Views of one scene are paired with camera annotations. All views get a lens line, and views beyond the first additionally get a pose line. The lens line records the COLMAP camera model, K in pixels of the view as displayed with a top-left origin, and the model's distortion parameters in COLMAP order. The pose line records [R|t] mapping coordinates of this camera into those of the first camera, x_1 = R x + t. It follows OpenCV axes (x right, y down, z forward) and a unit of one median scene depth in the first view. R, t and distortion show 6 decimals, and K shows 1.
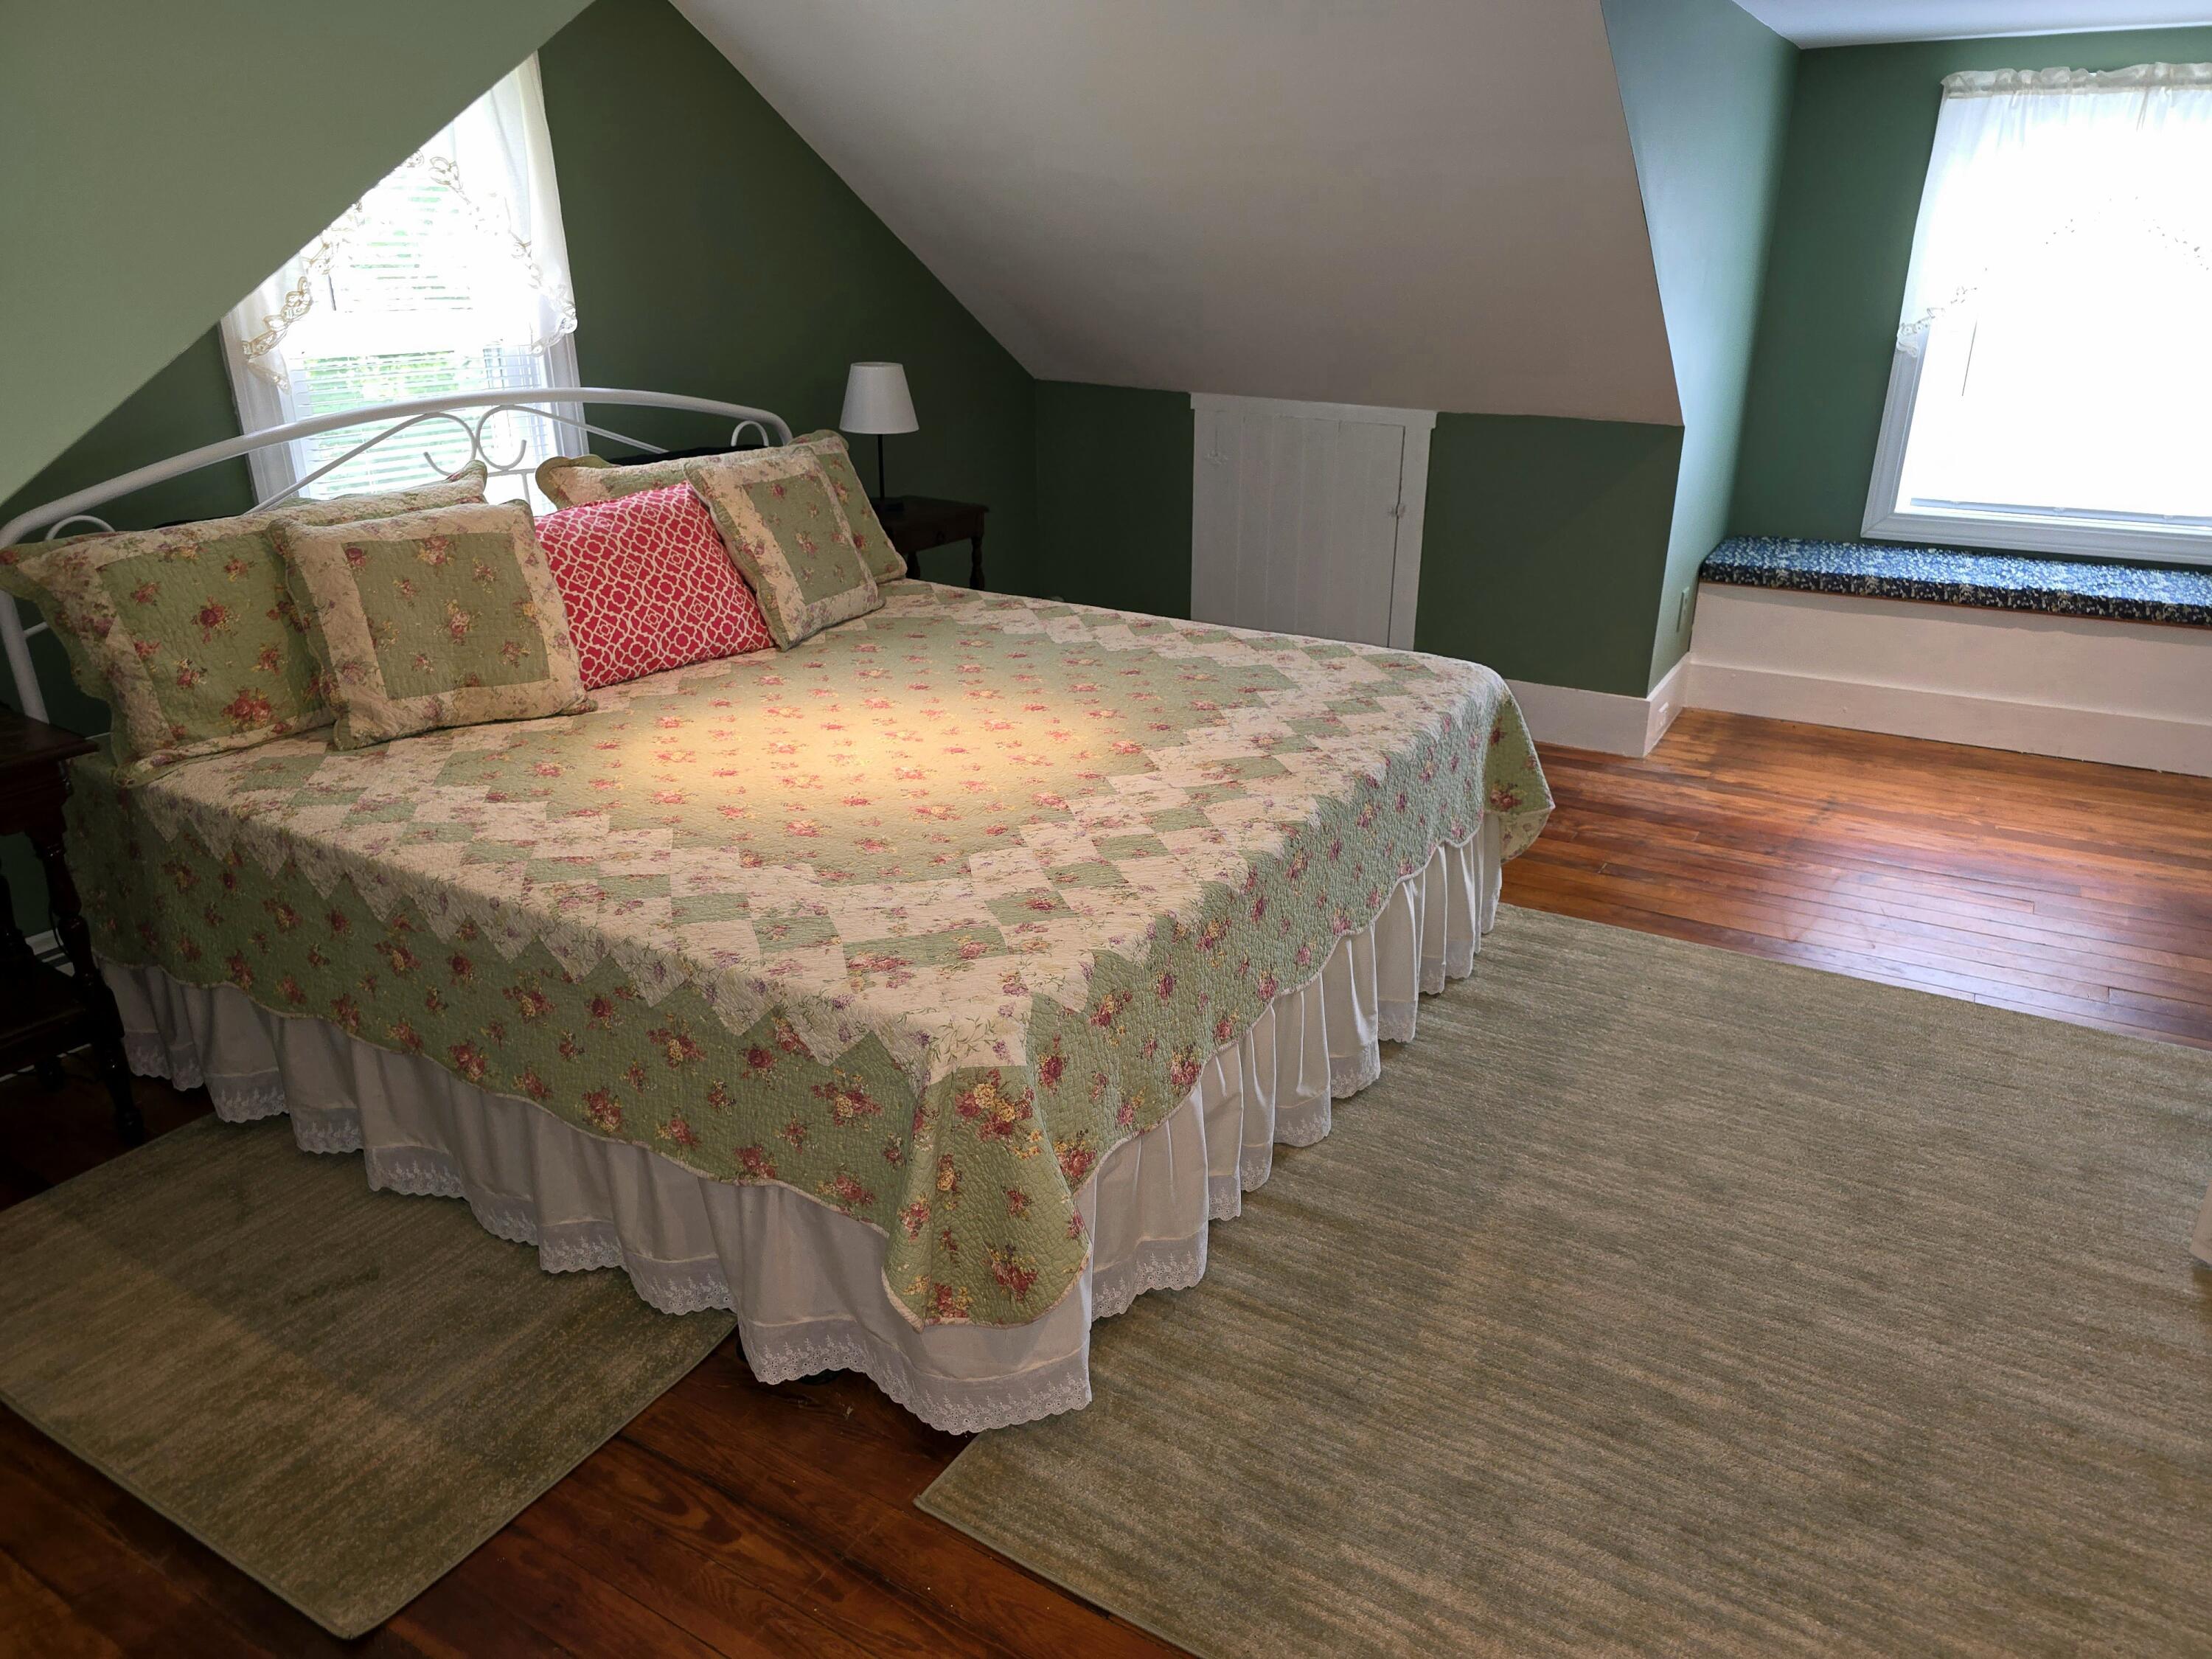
lens RADIAL K [[1487.2, 0, 1119.9], [0, 1487.2, 795.7], [0, 0, 1]] dist [0.097067, -0.112976]
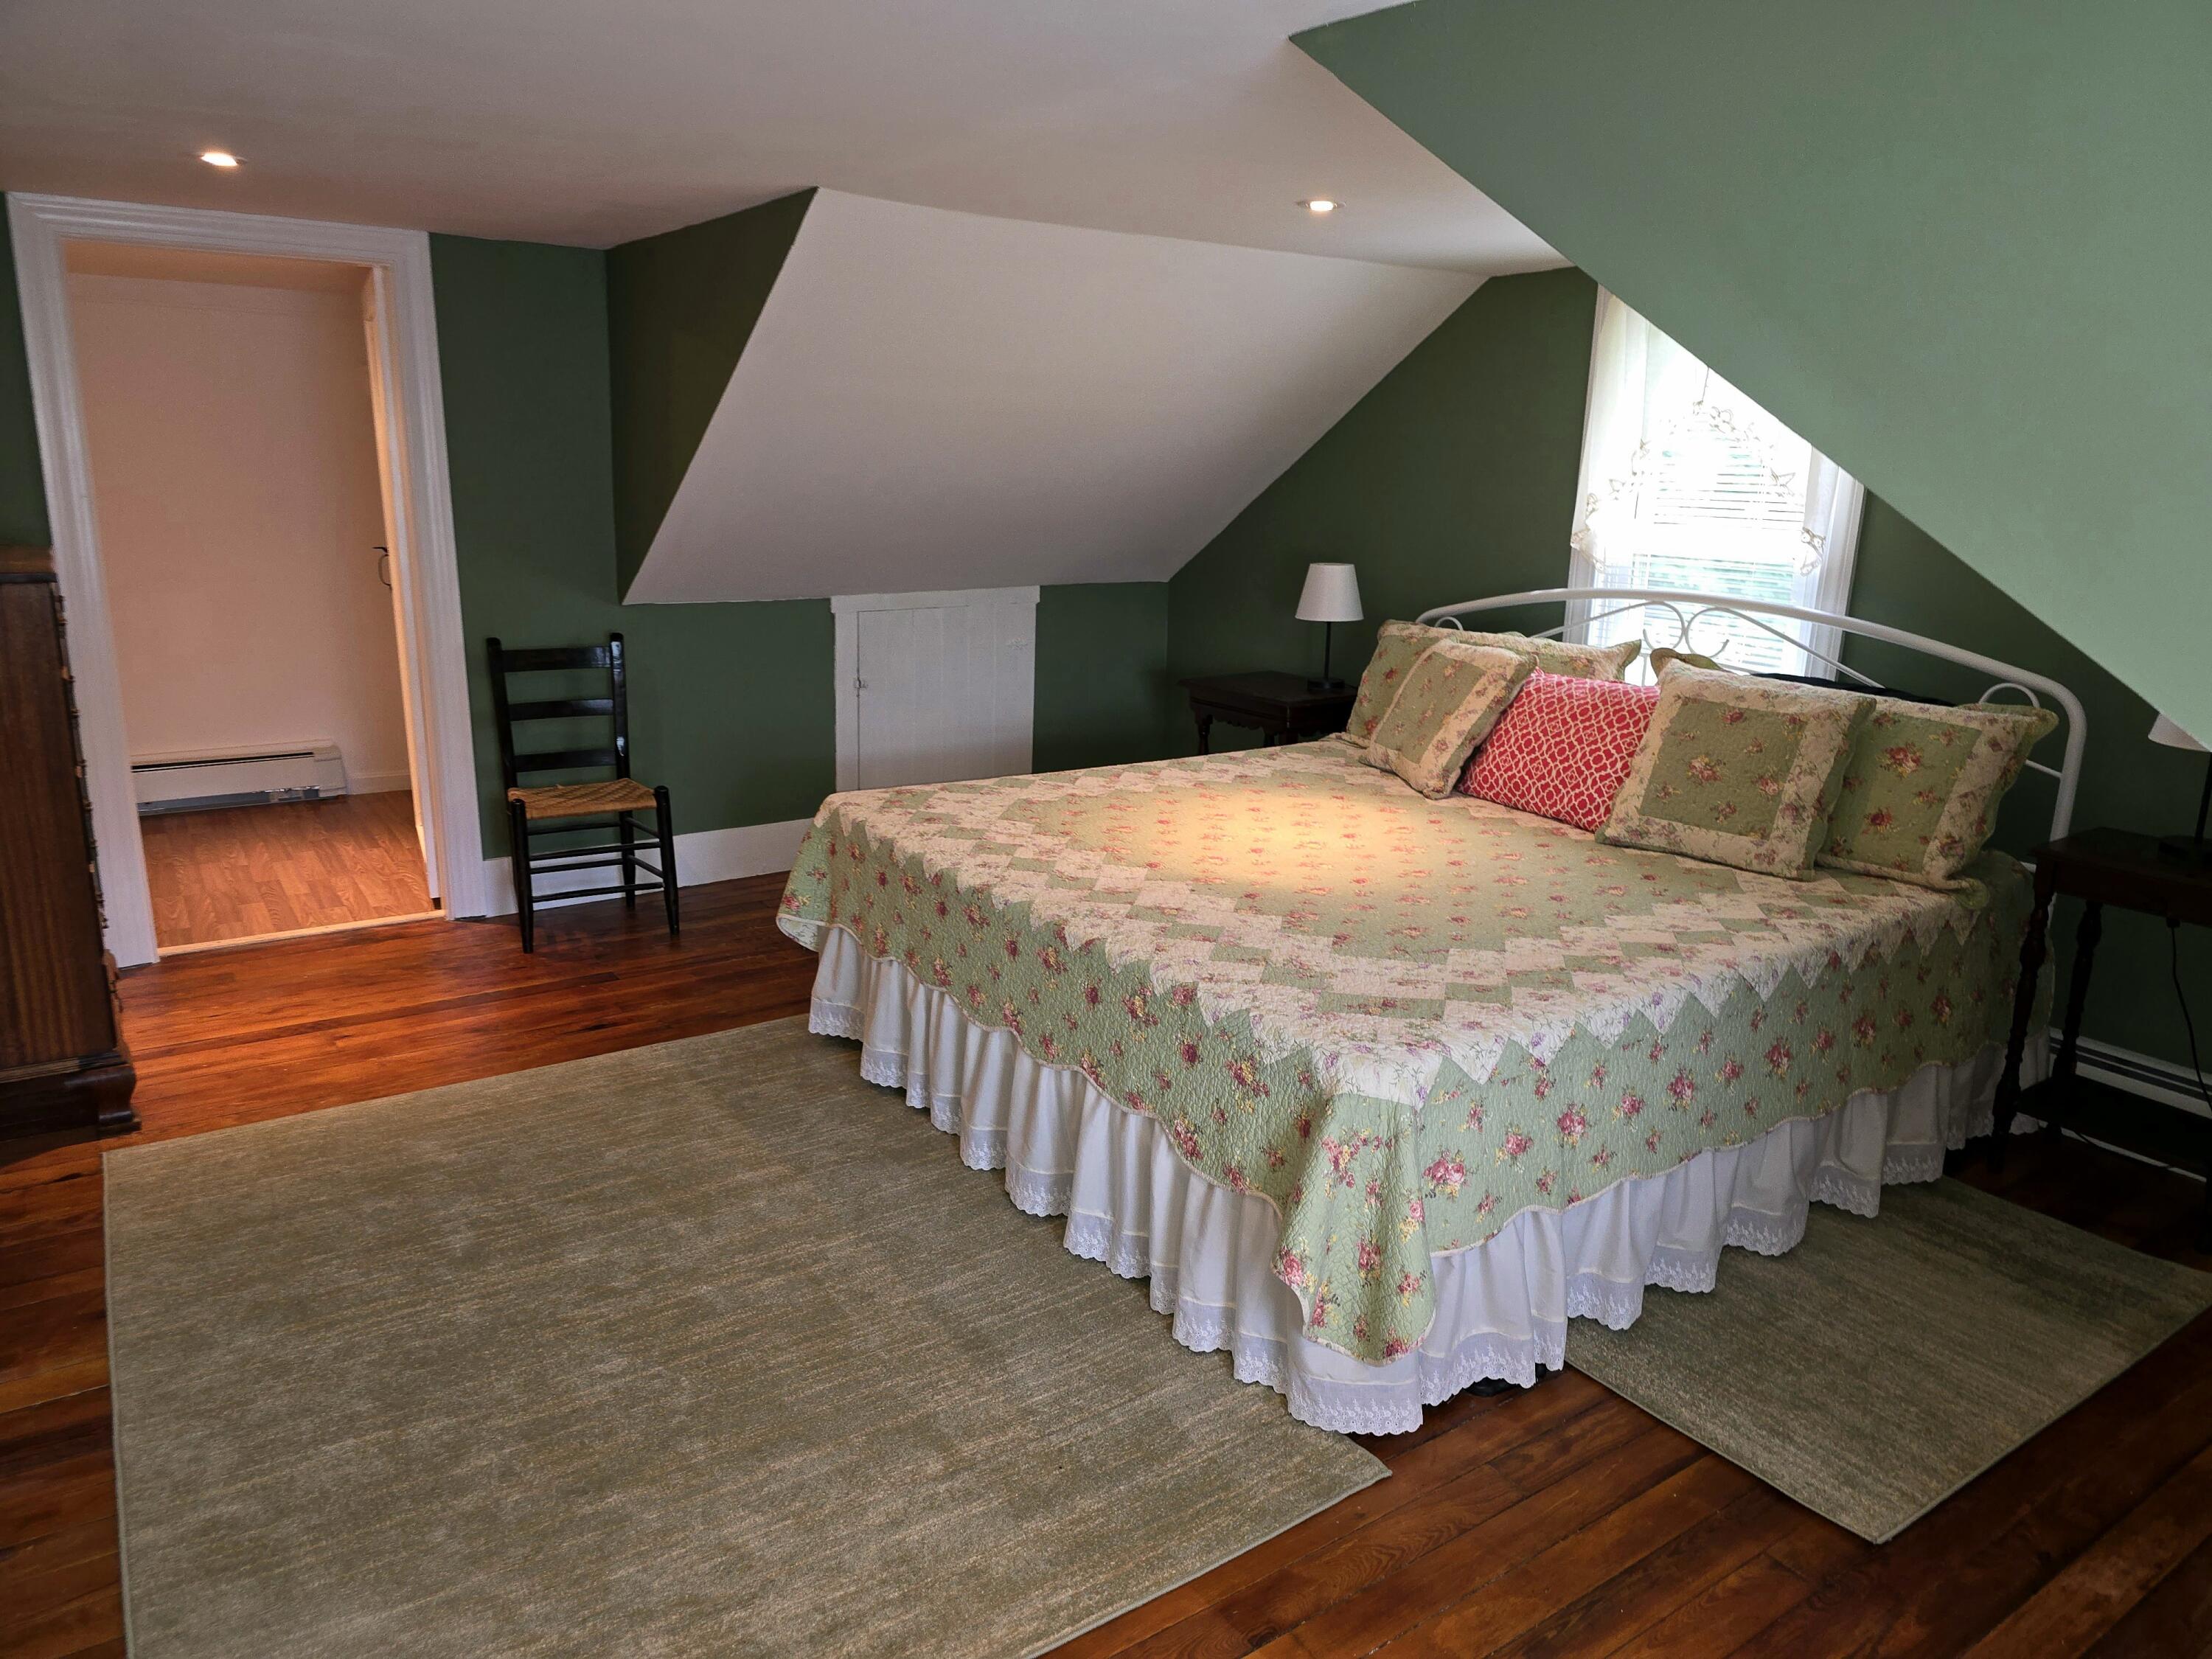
lens RADIAL K [[1487.2, 0, 1119.9], [0, 1487.2, 795.7], [0, 0, 1]] dist [0.097067, -0.112976]
pose [[-0.399642, 0.188383, -0.897105, 0.951412], [-0.344027, 0.876295, 0.337271, -0.411468], [0.849665, 0.443416, -0.285396, 1.136661]]
